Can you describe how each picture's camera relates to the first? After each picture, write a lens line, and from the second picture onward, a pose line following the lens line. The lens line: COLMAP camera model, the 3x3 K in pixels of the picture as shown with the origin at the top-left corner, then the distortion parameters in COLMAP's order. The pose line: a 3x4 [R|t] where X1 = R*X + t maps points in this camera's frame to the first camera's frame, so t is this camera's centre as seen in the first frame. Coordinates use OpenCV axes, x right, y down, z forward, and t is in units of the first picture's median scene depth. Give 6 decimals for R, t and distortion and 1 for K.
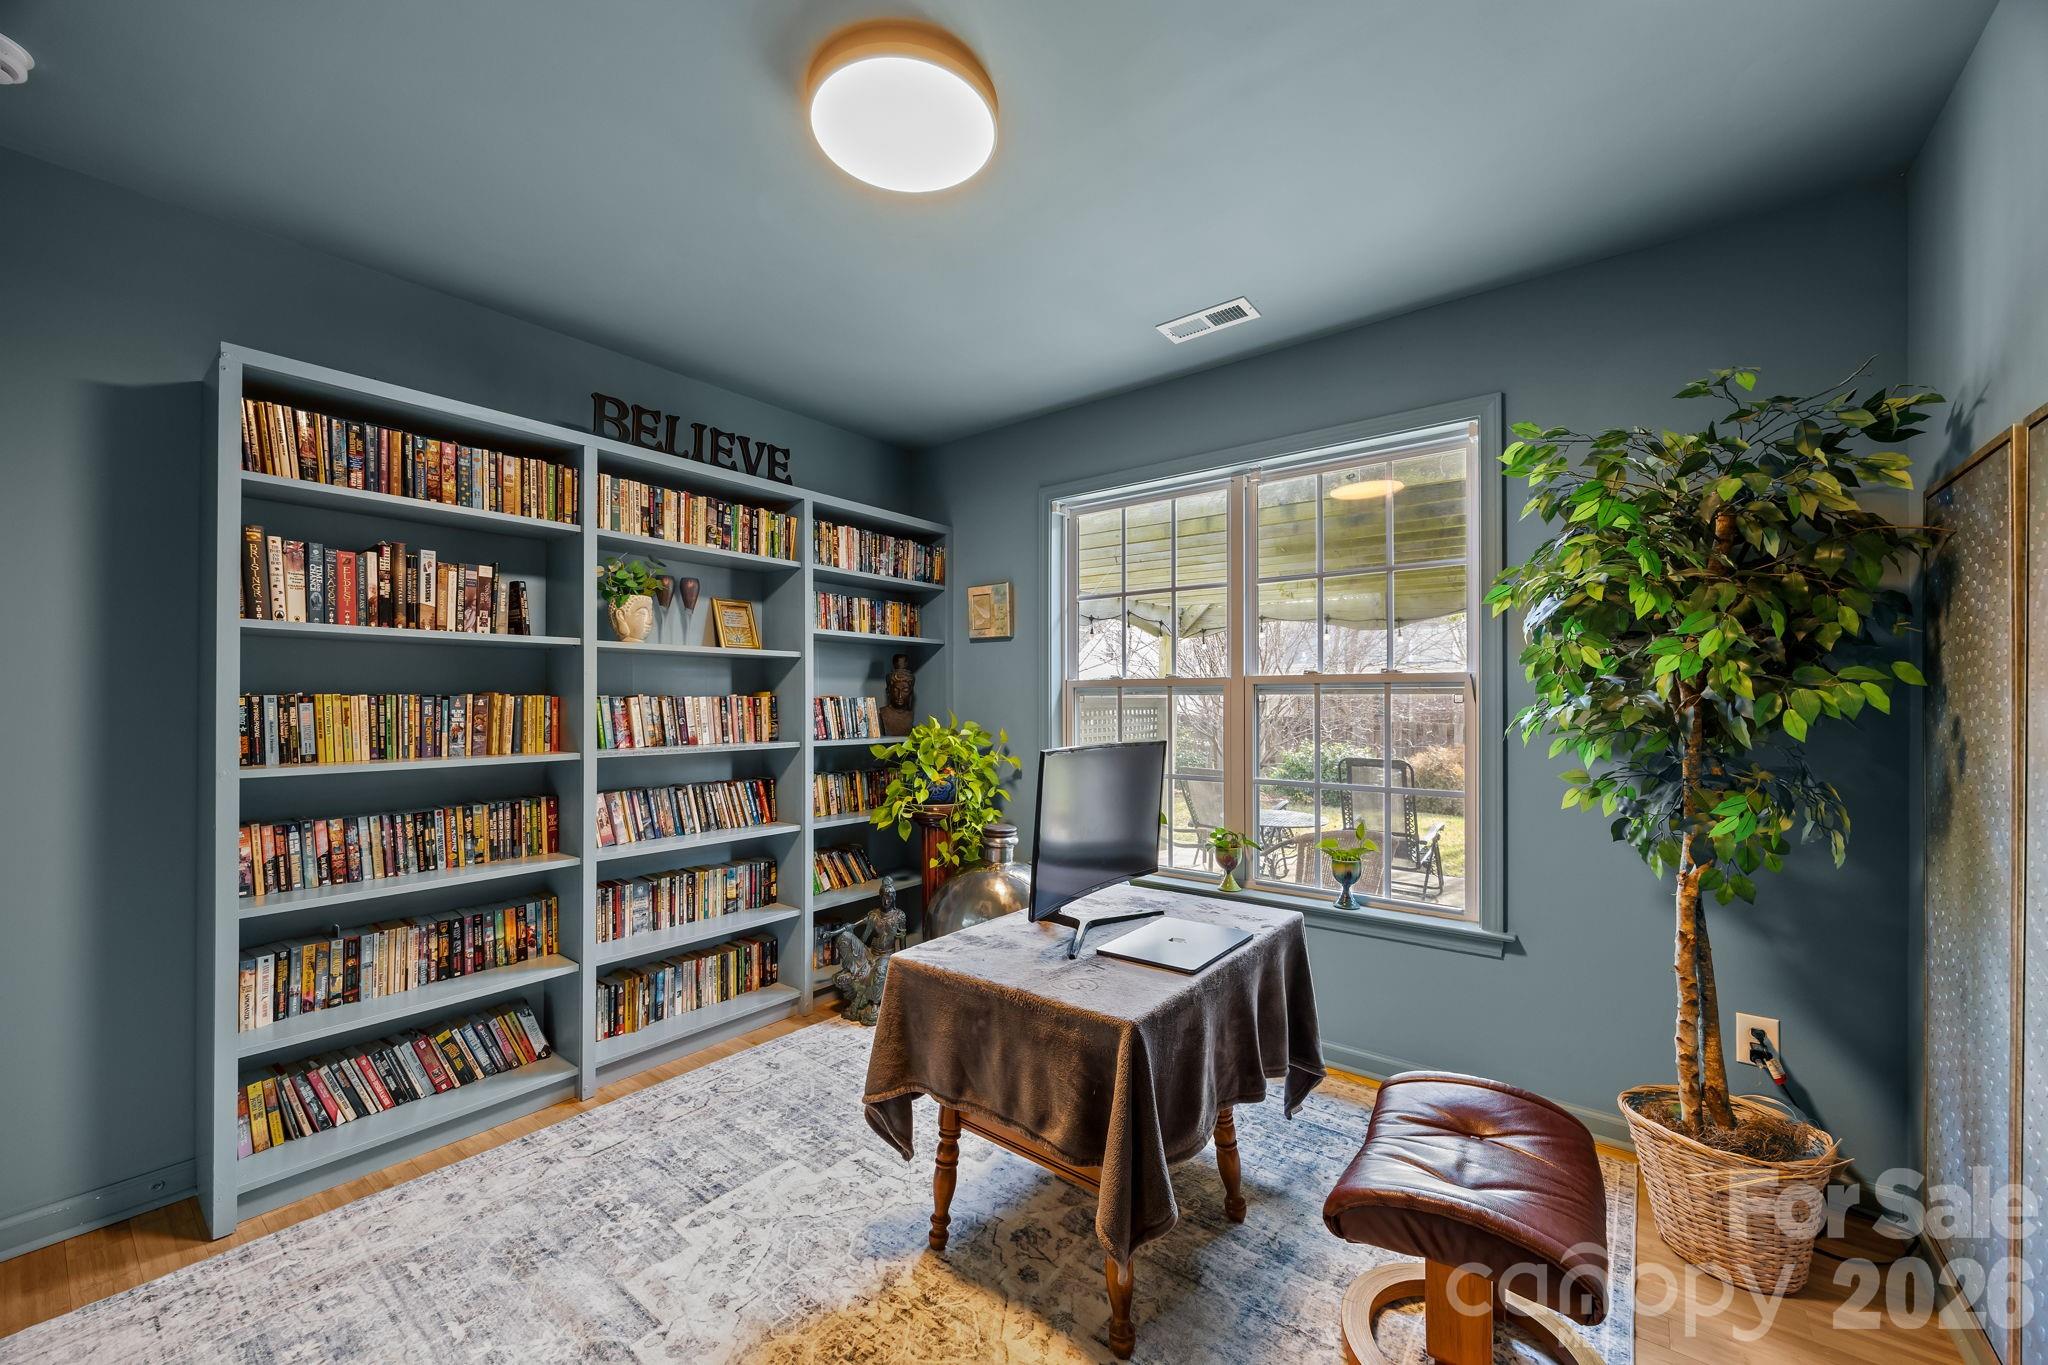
lens RADIAL K [[790.8, 0, 1014.1], [0, 790.8, 684.1], [0, 0, 1]] dist [0.002460, -0.000391]
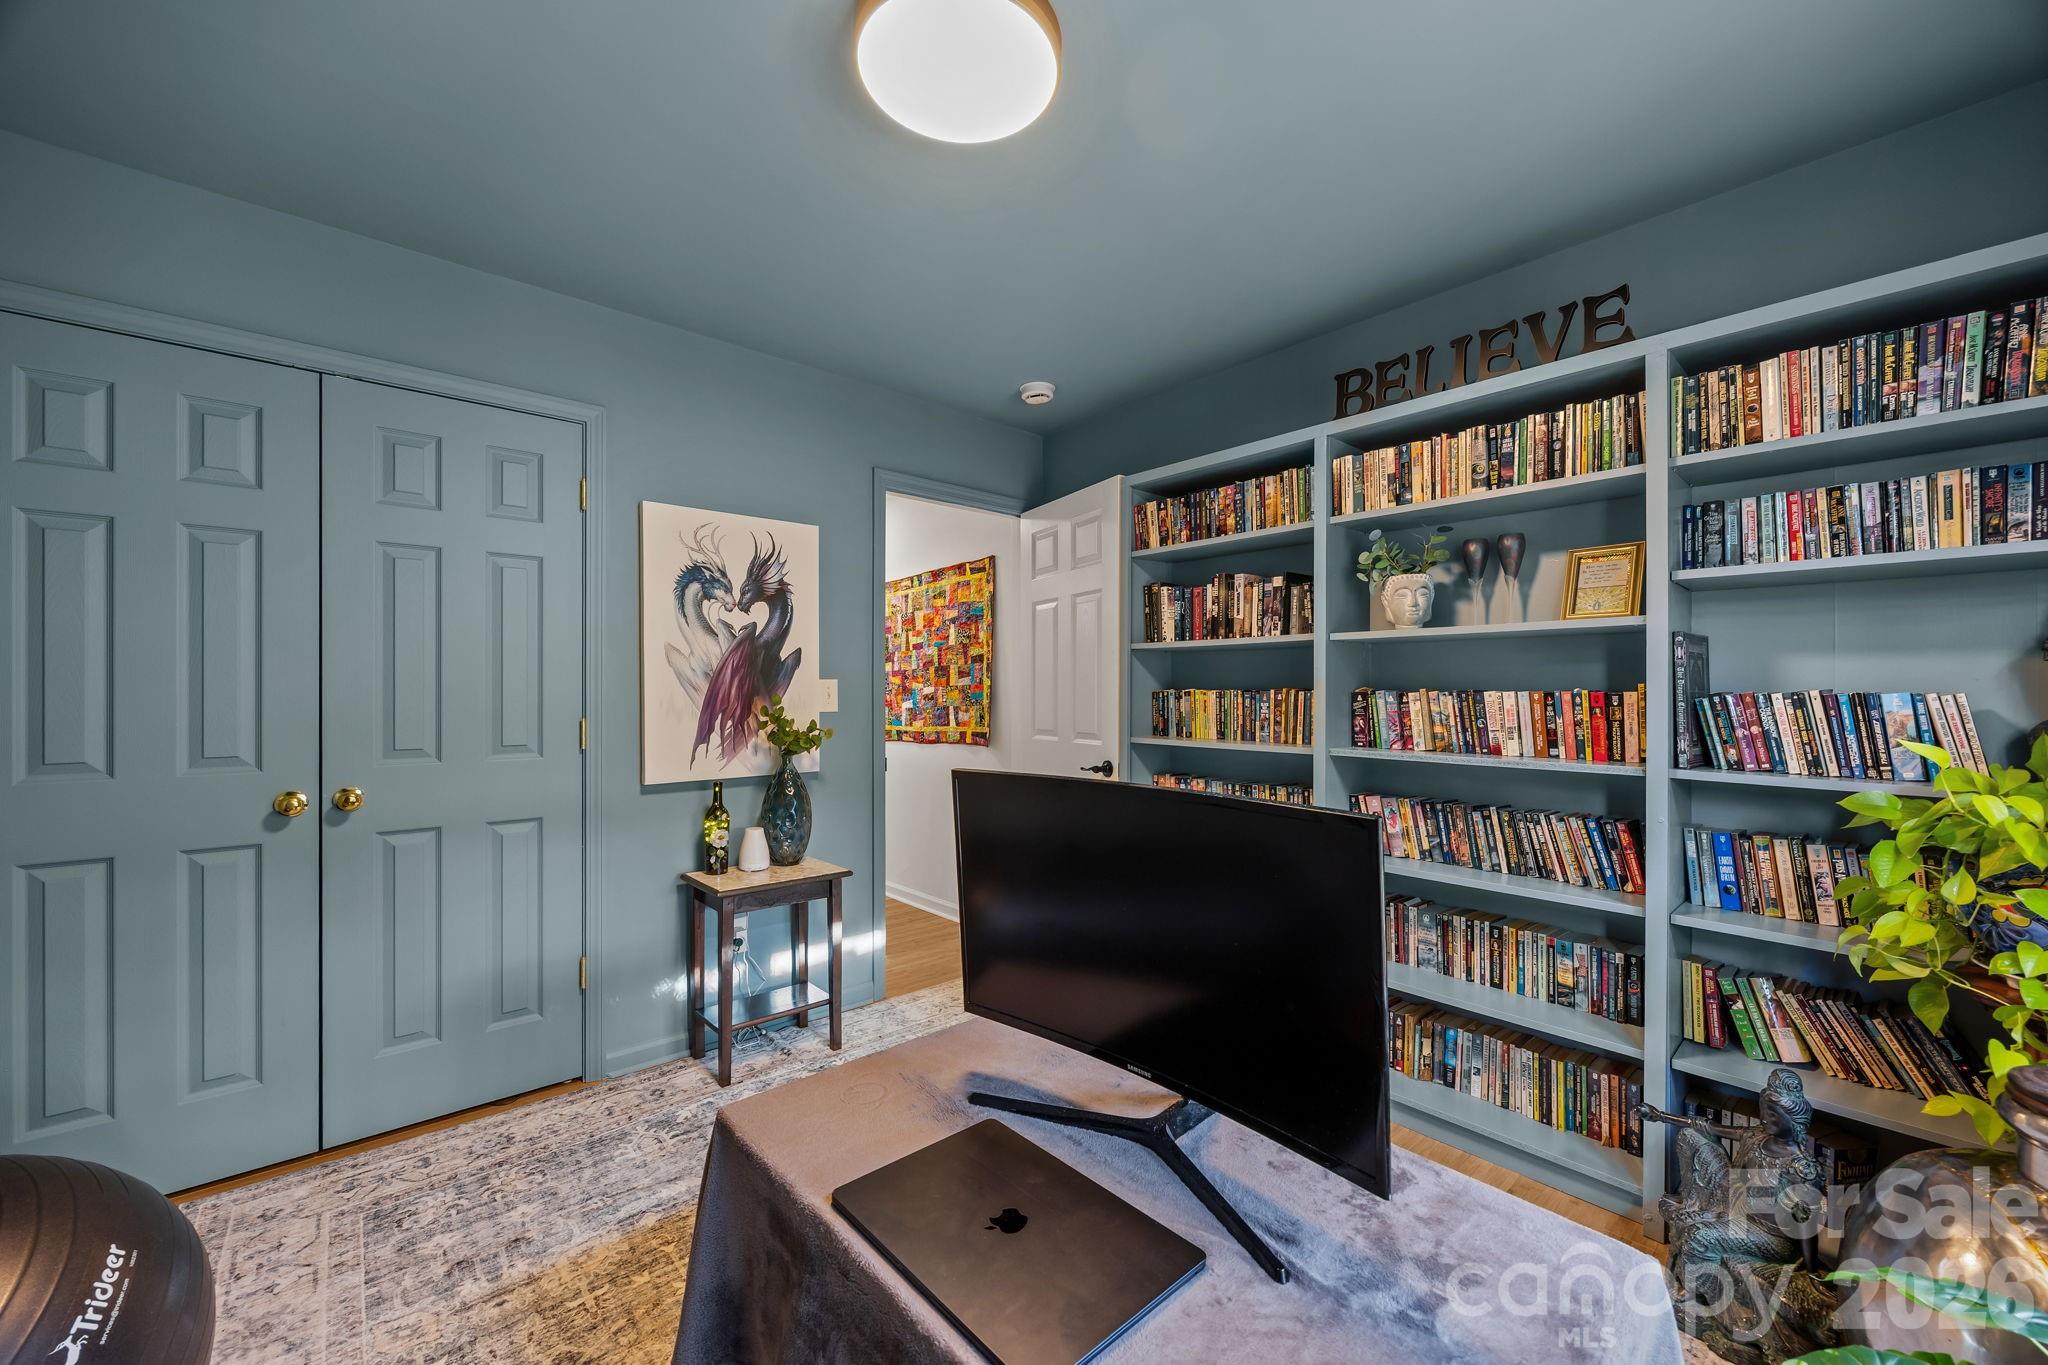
lens RADIAL K [[790.8, 0, 1026.2], [0, 790.8, 682.0], [0, 0, 1]] dist [0.002460, -0.000391]
pose [[-0.177320, -0.009643, -0.984106, 0.452195], [0.019392, 0.999724, -0.013290, 0.008799], [0.983962, -0.021440, -0.177084, 0.745851]]
